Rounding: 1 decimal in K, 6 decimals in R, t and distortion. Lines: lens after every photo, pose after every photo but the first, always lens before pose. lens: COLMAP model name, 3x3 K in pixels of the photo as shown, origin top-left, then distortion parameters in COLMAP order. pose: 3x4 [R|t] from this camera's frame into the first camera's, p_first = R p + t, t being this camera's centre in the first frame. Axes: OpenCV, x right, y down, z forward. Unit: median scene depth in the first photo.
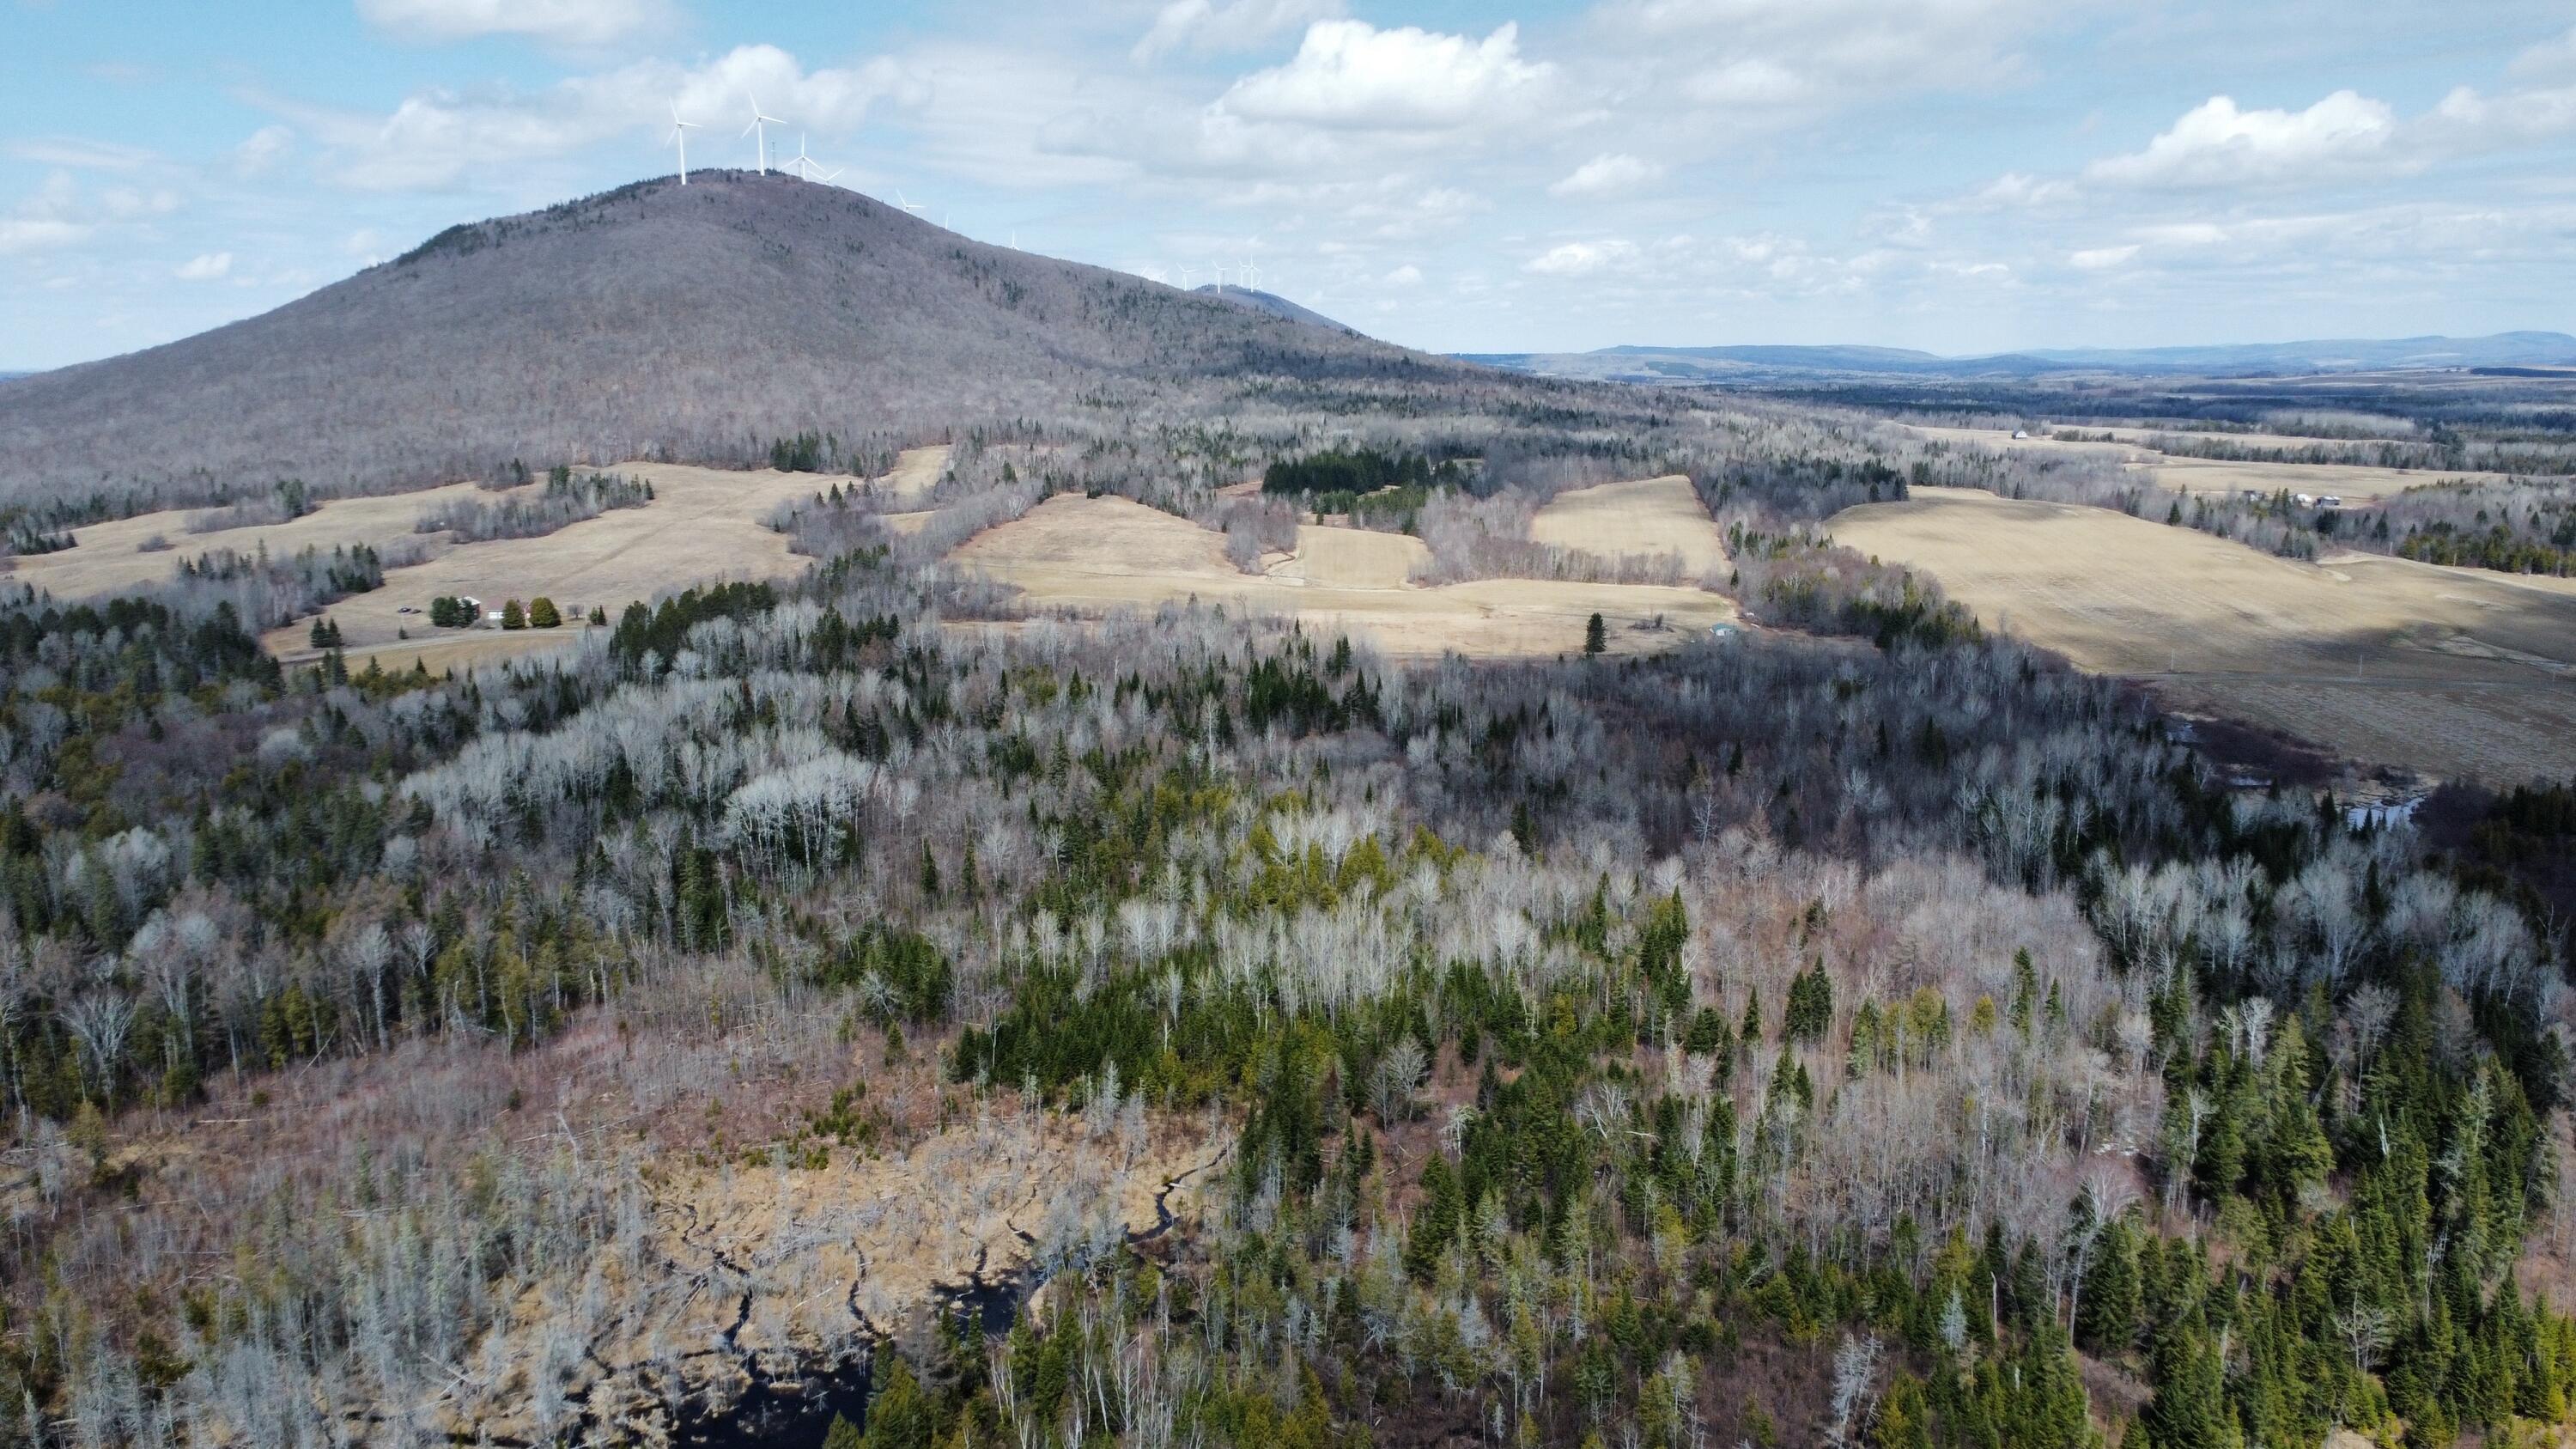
lens RADIAL K [[1903.9, 0, 1286.0], [0, 1903.9, 718.1], [0, 0, 1]] dist [0.009880, 0.000181]
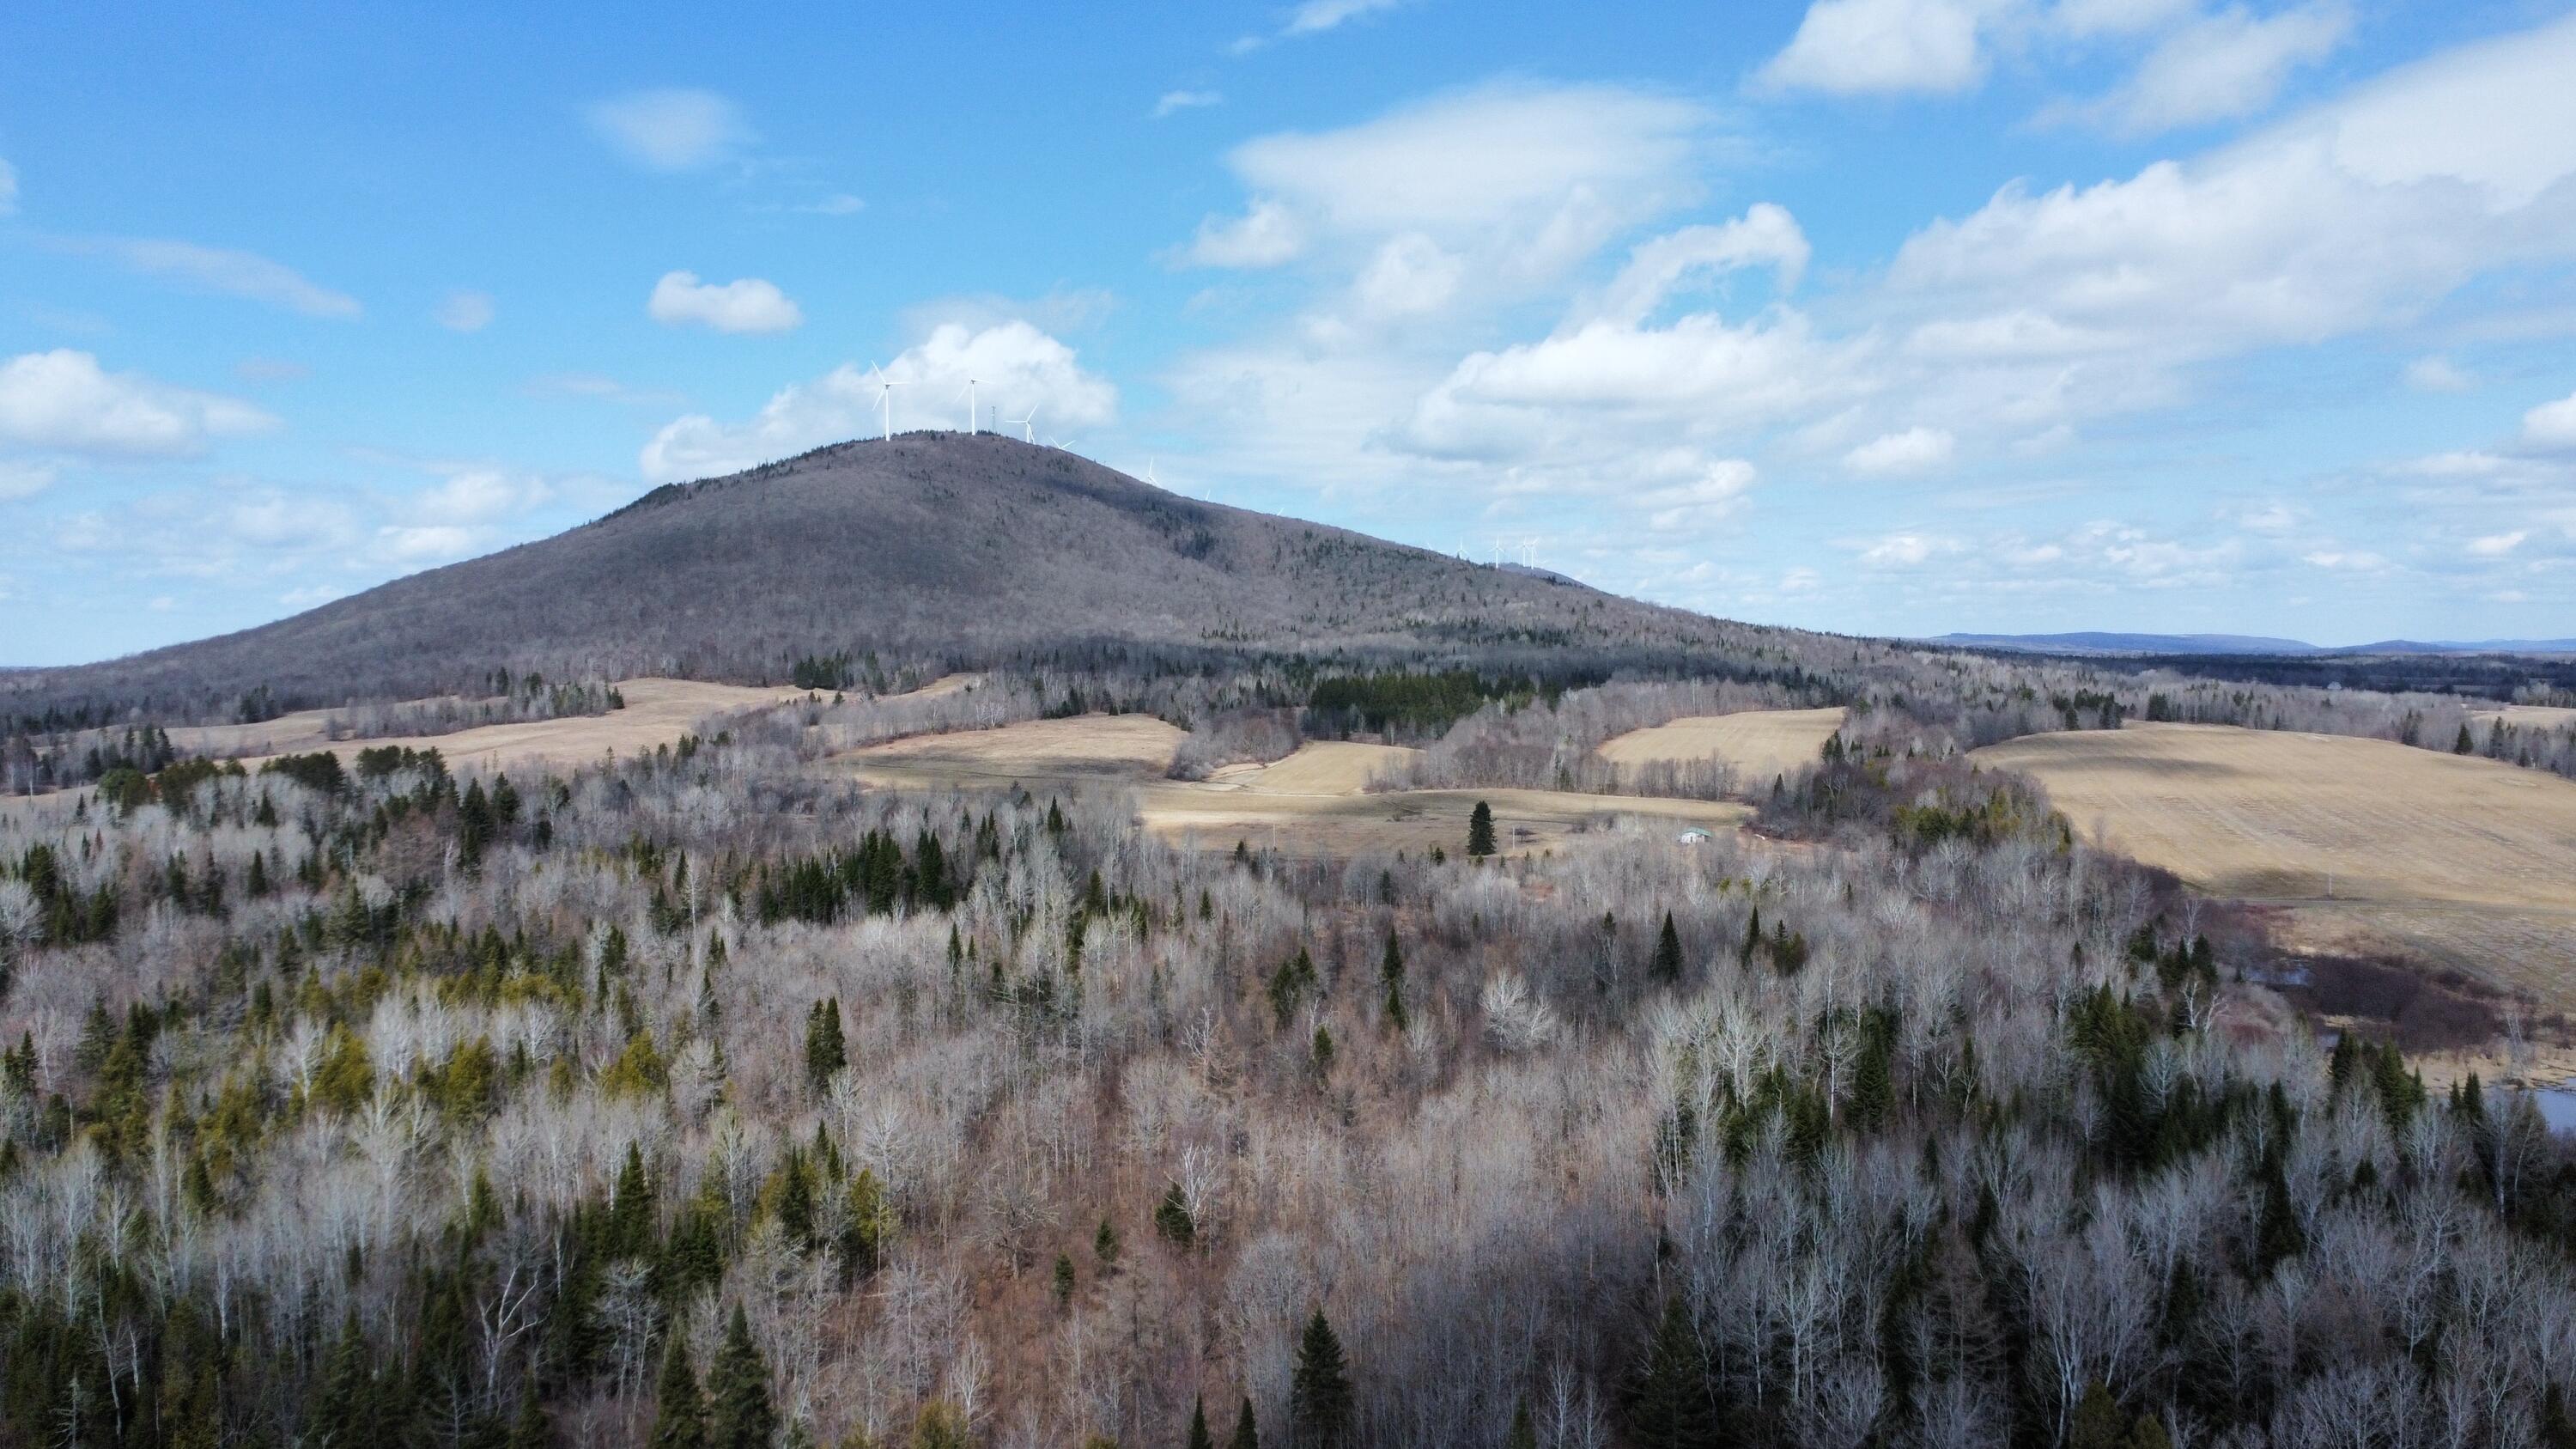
lens RADIAL K [[1903.9, 0, 1284.9], [0, 1903.9, 733.6], [0, 0, 1]] dist [0.009880, 0.000181]
pose [[0.984745, 0.005885, -0.173904, 0.122468], [-0.031034, 0.989344, -0.142254, 0.014515], [0.171214, 0.145480, 0.974434, 0.153372]]
